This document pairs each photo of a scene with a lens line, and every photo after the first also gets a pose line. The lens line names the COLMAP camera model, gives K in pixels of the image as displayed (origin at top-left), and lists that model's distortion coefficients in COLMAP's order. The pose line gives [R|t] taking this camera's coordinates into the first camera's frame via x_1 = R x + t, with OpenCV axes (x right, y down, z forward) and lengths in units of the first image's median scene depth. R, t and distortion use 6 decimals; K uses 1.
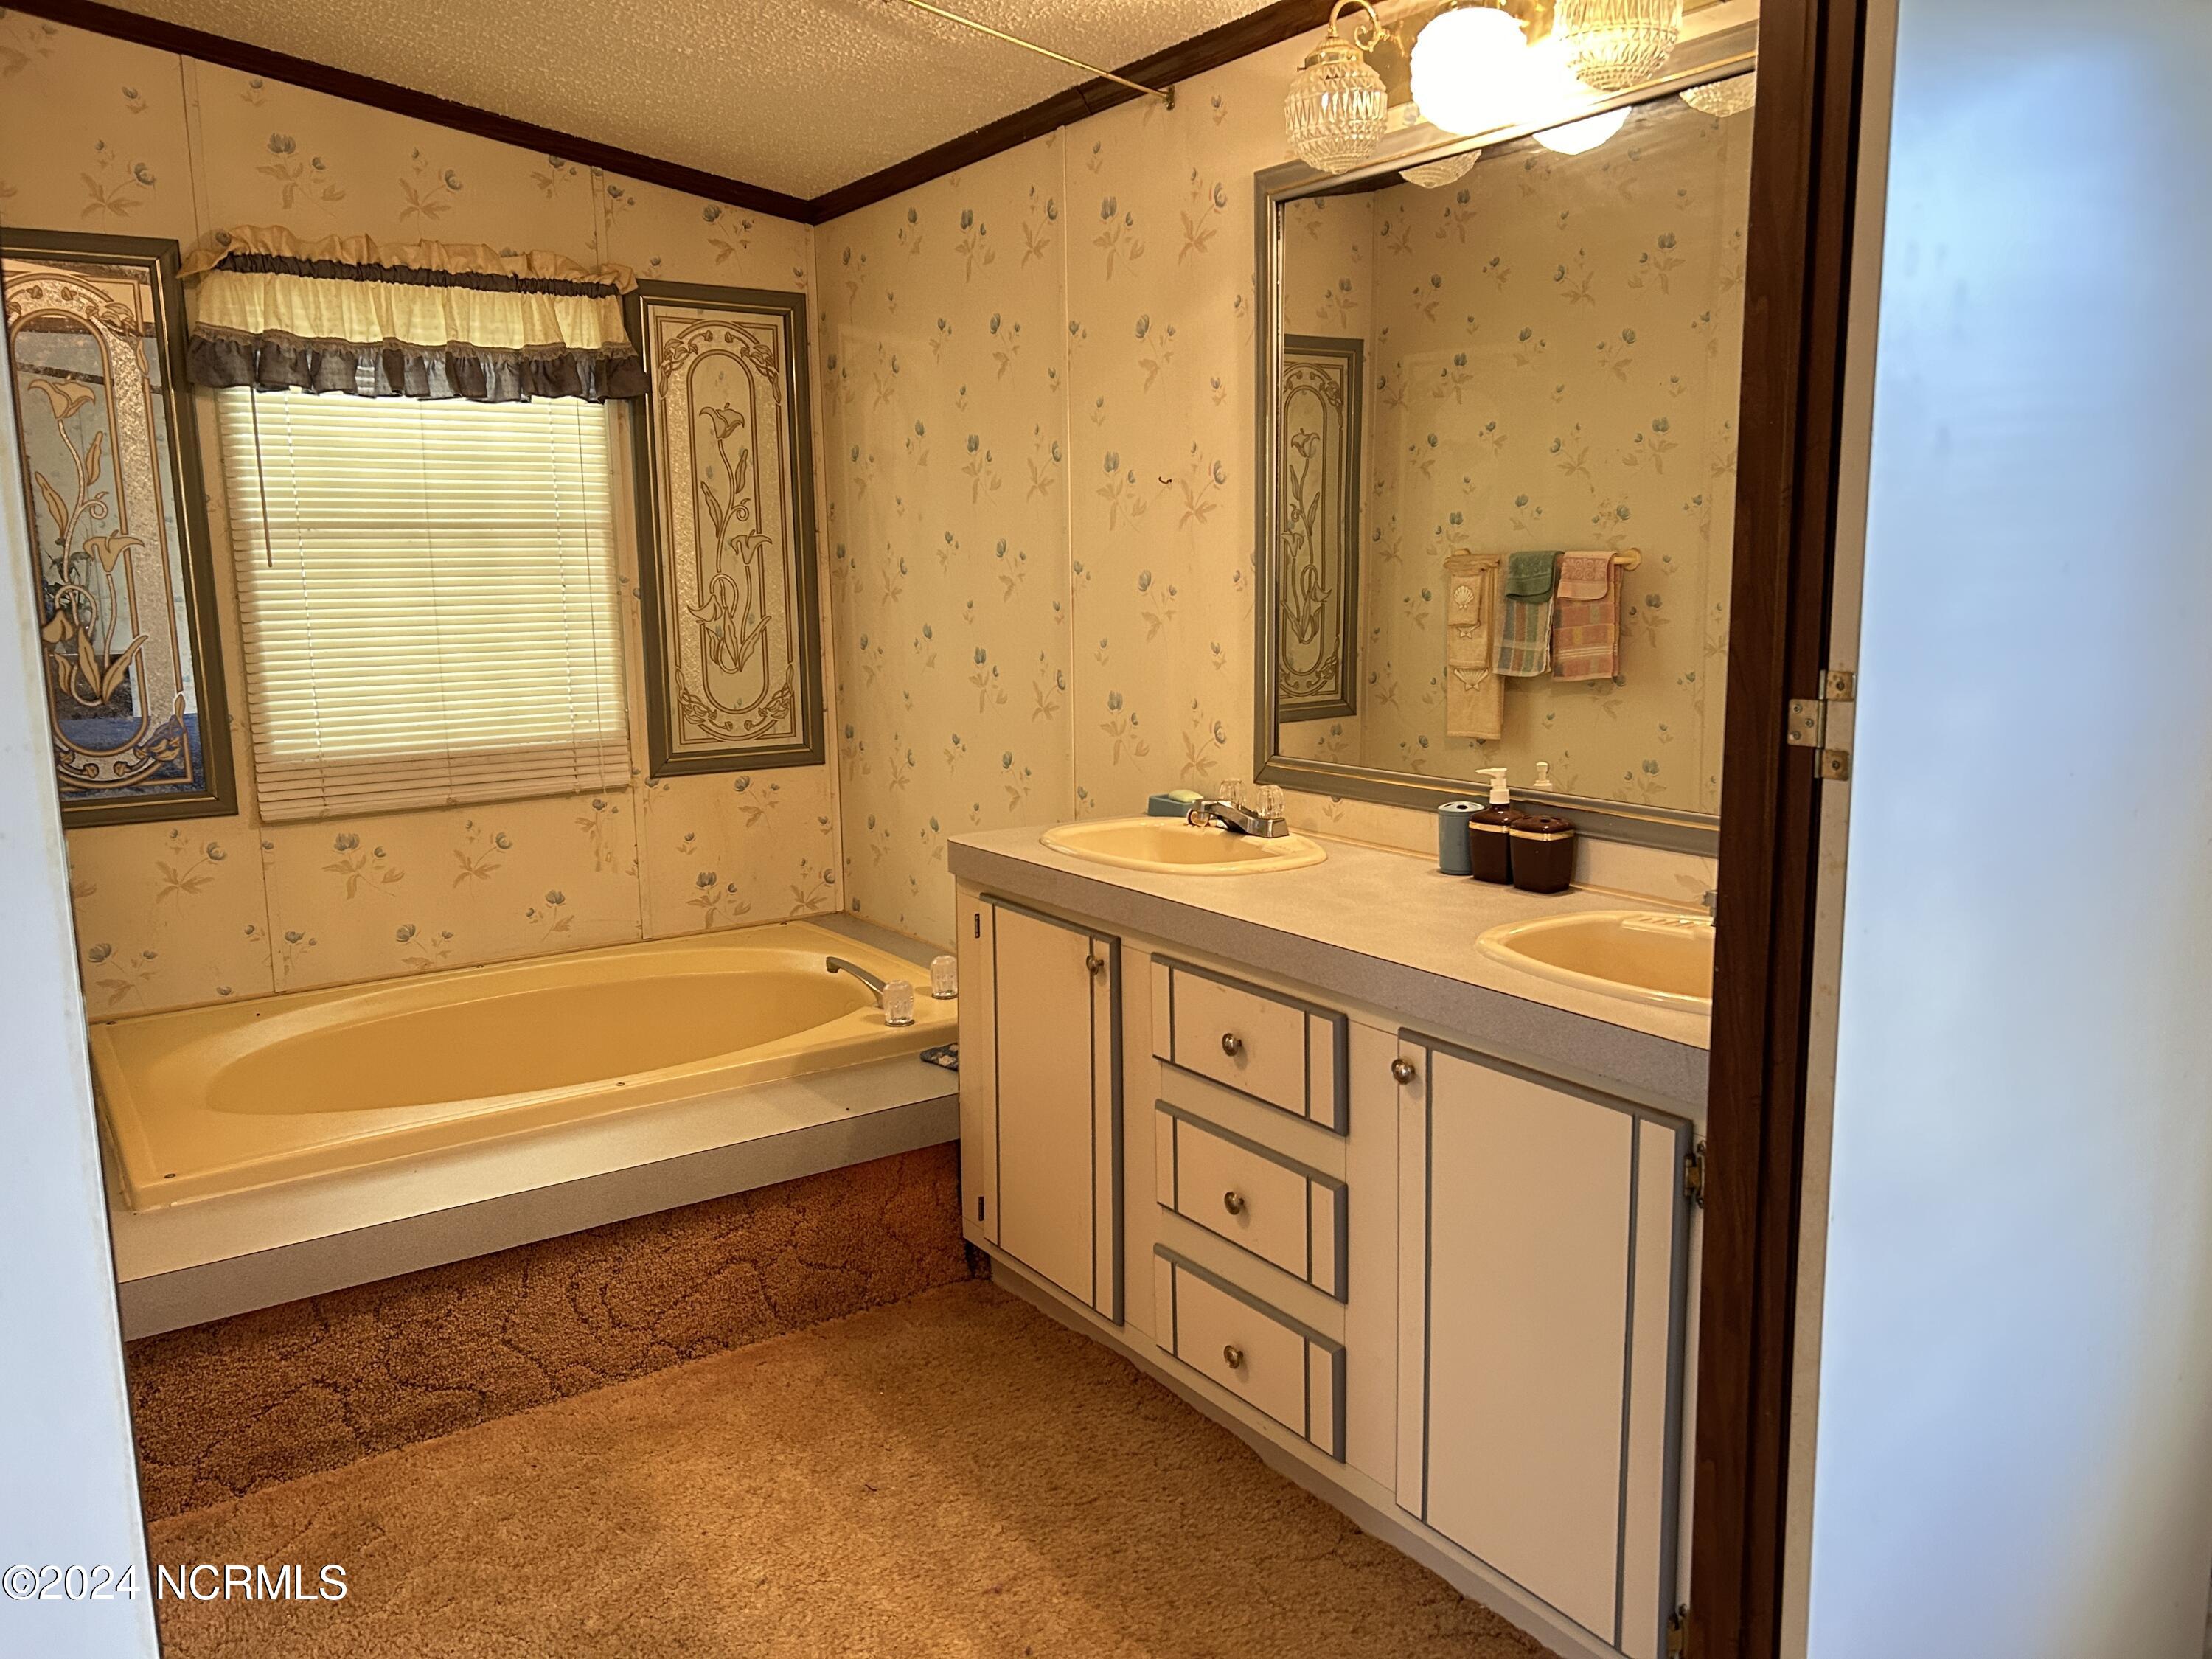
lens RADIAL K [[1676.4, 0, 1113.7], [0, 1676.4, 838.2], [0, 0, 1]] dist [0.029809, -0.035499]
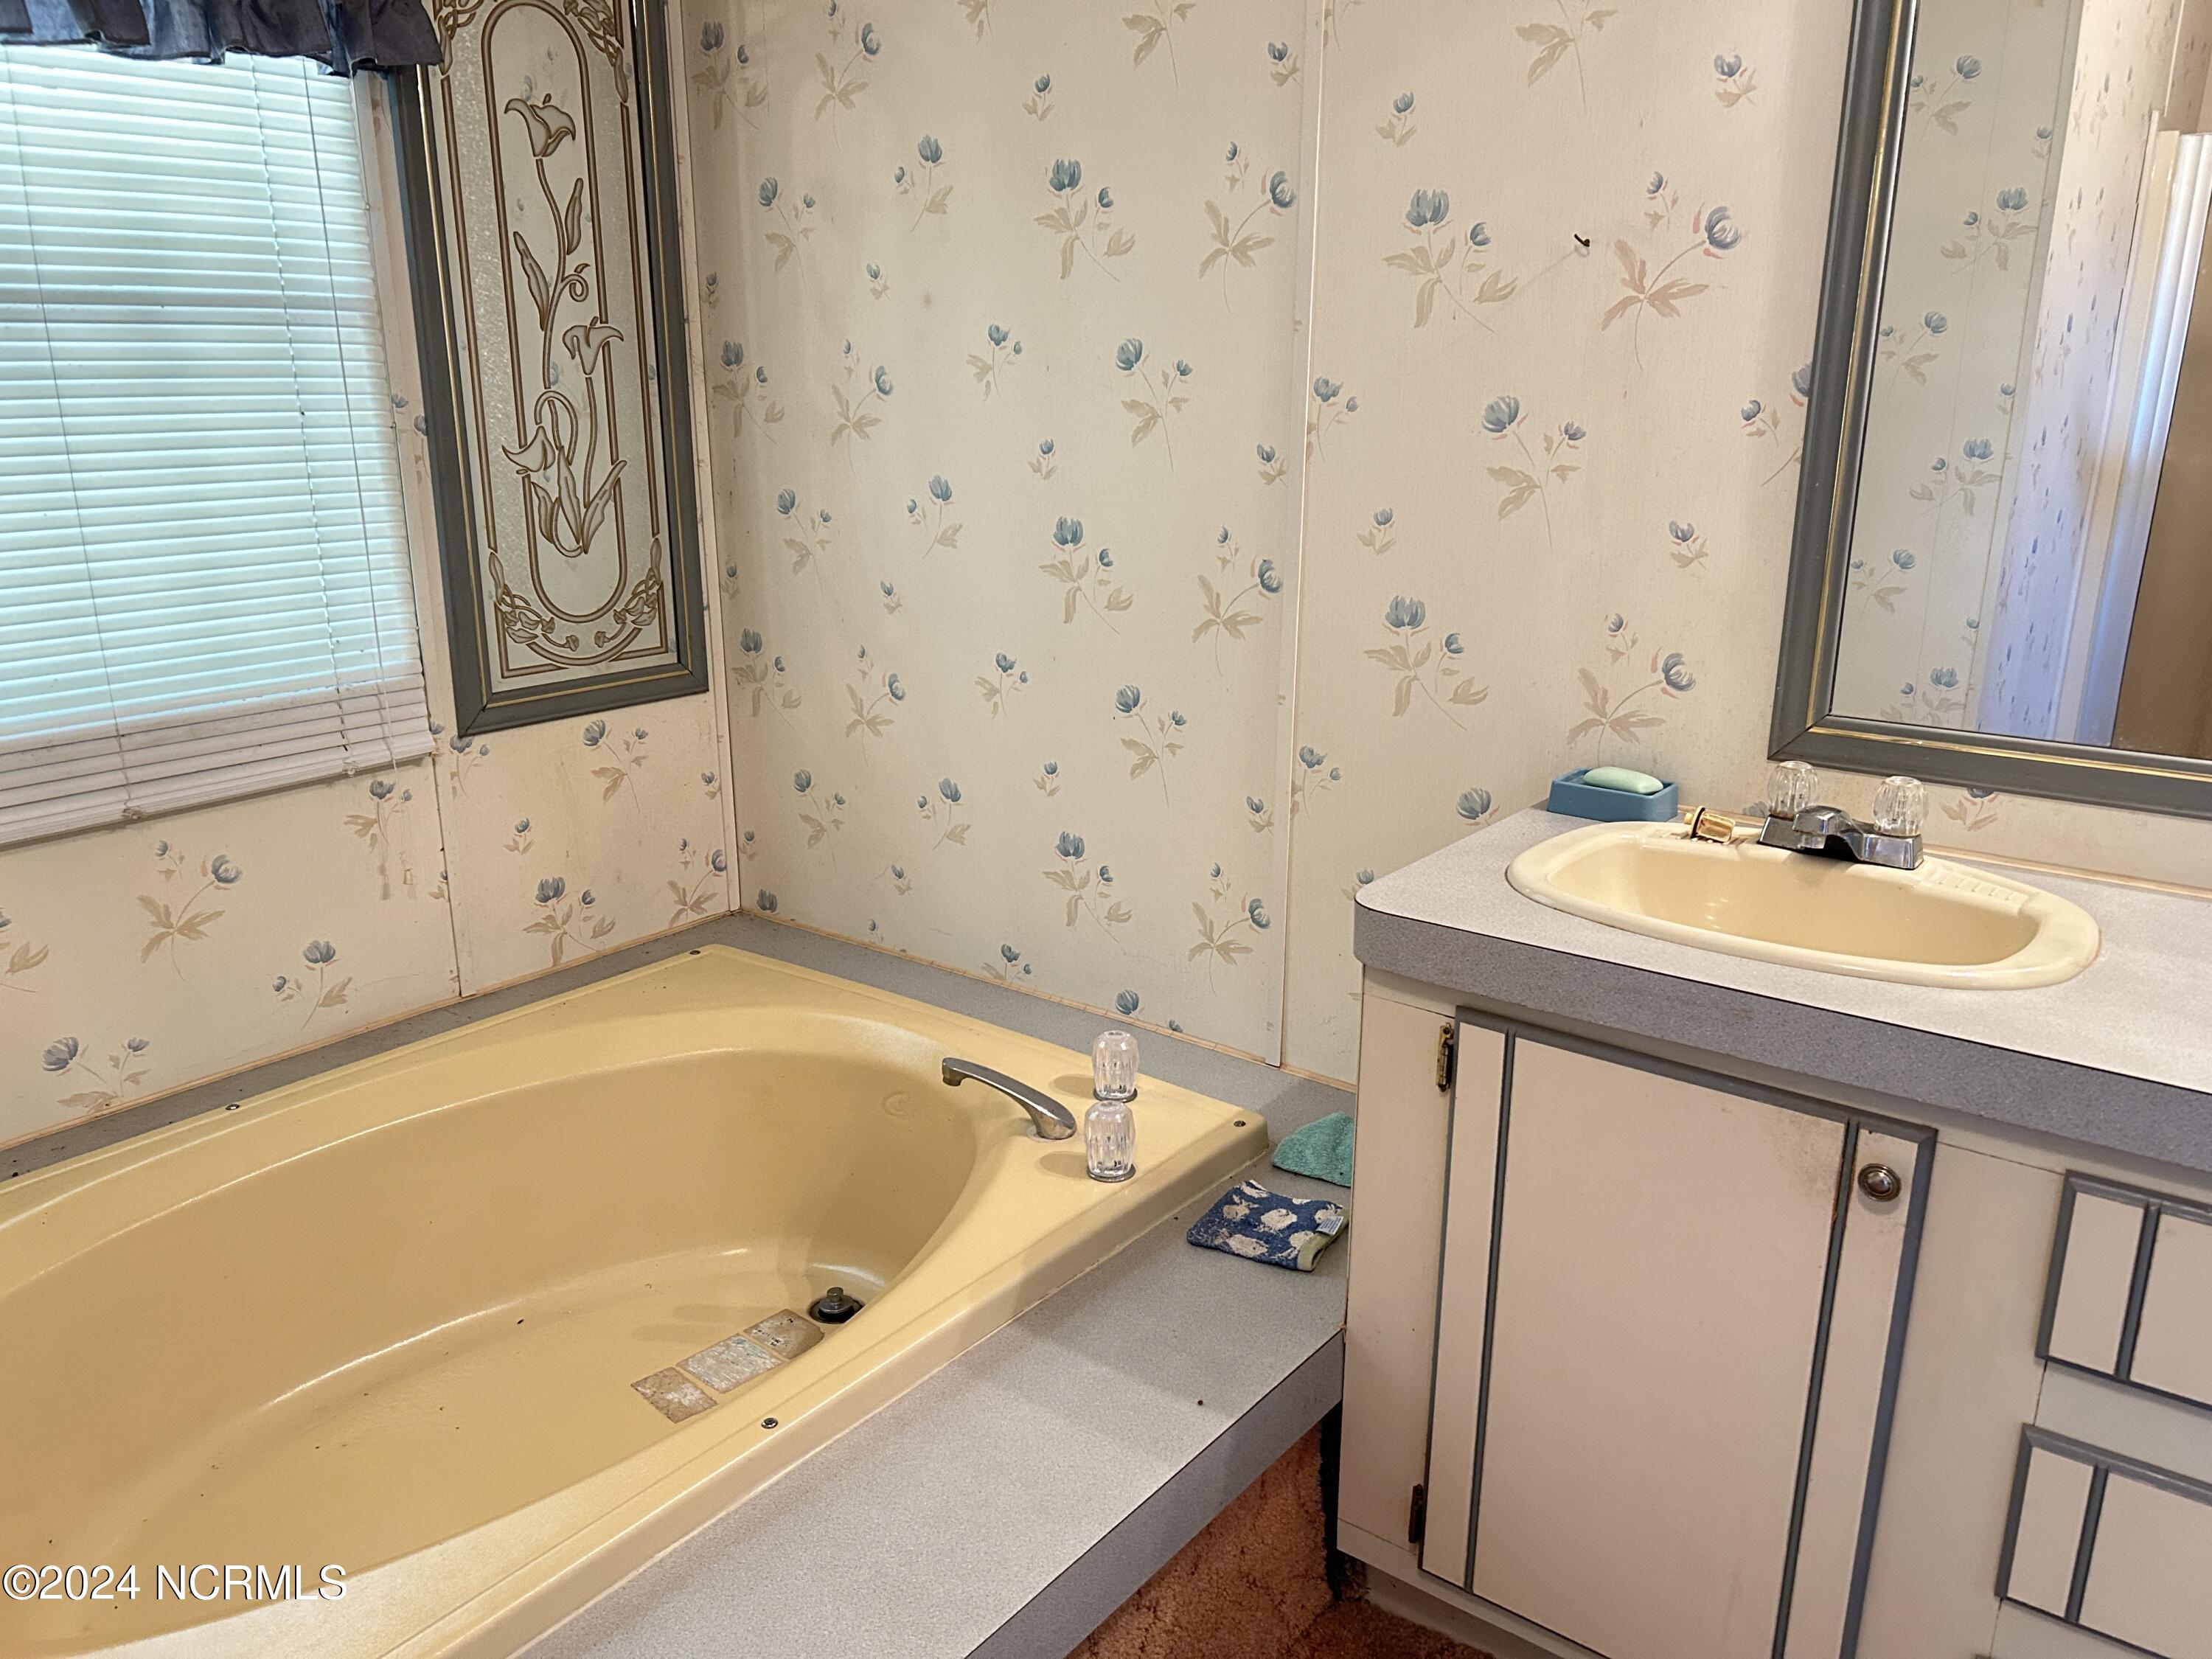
lens RADIAL K [[1676.4, 0, 1095.1], [0, 1676.4, 837.7], [0, 0, 1]] dist [0.029809, -0.035499]
pose [[0.953661, -0.071535, 0.292255, -0.255834], [0.038812, 0.992459, 0.116274, -0.066249], [-0.298369, -0.099543, 0.949246, 0.382956]]
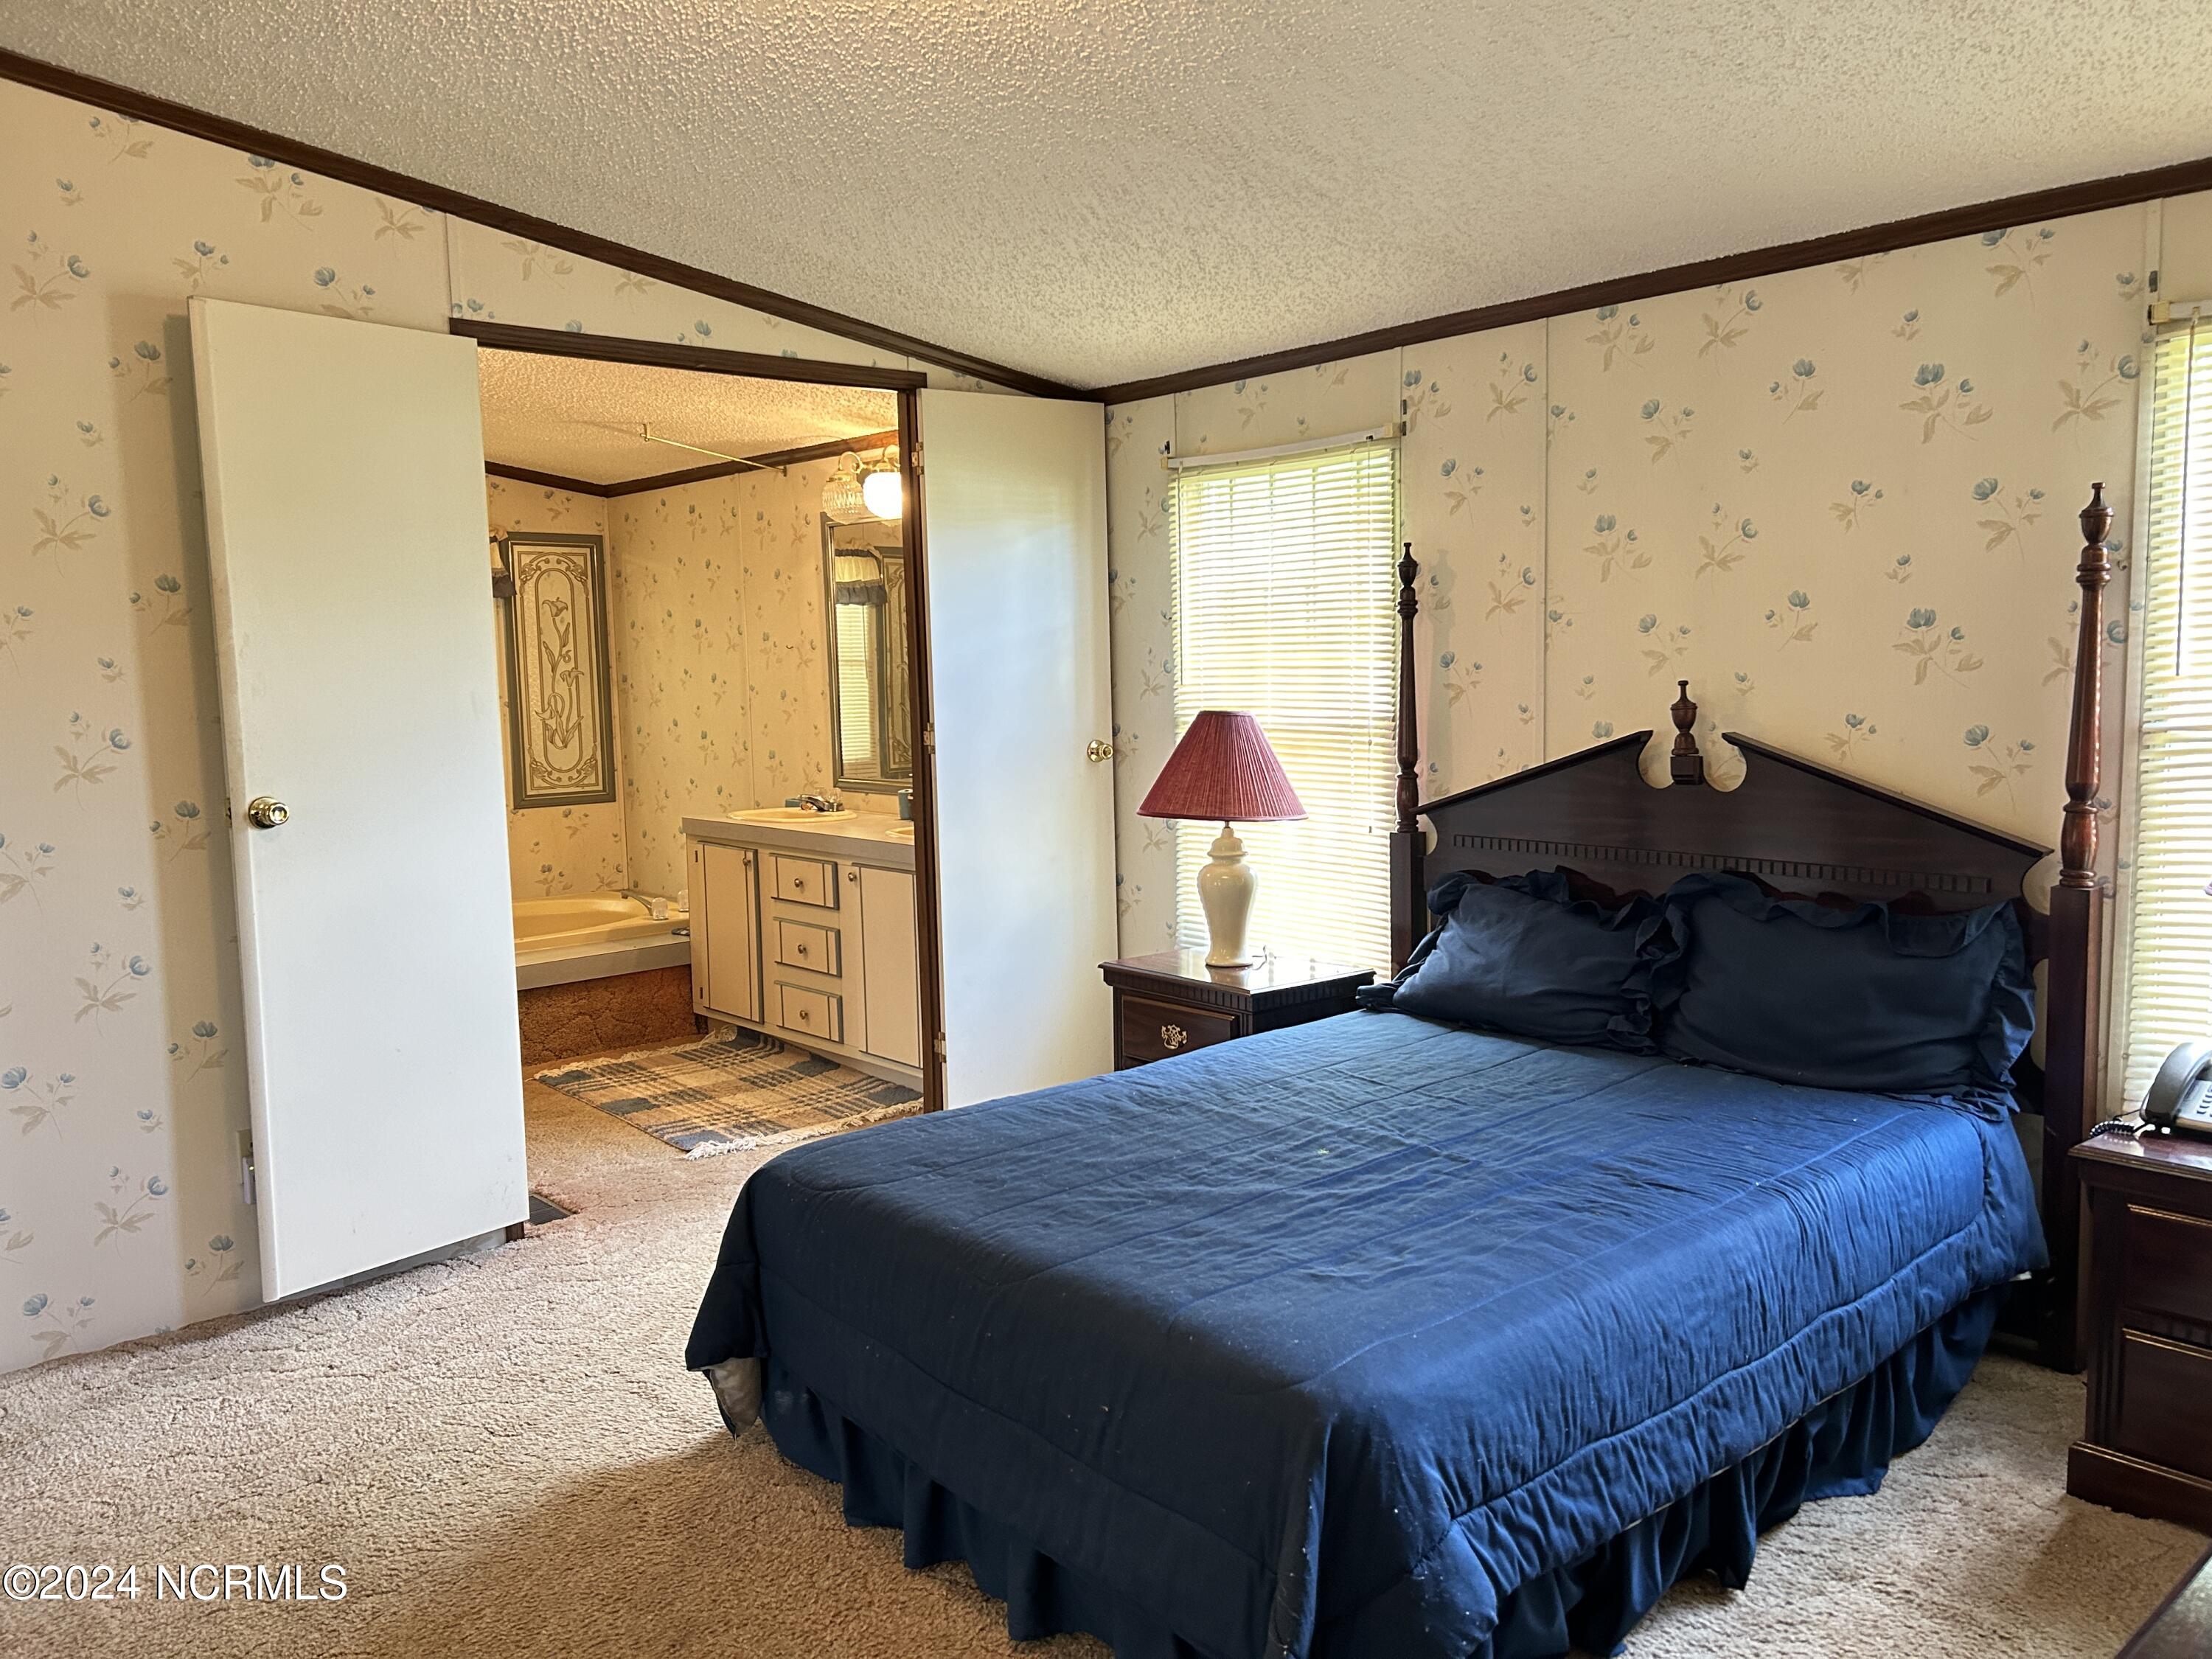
lens RADIAL K [[1676.4, 0, 1123.2], [0, 1676.4, 818.8], [0, 0, 1]] dist [0.029809, -0.035499]
pose [[0.990411, -0.021994, 0.136390, 0.121905], [0.032034, 0.996900, -0.071859, 0.129578], [-0.134387, 0.075539, 0.988046, -0.875705]]
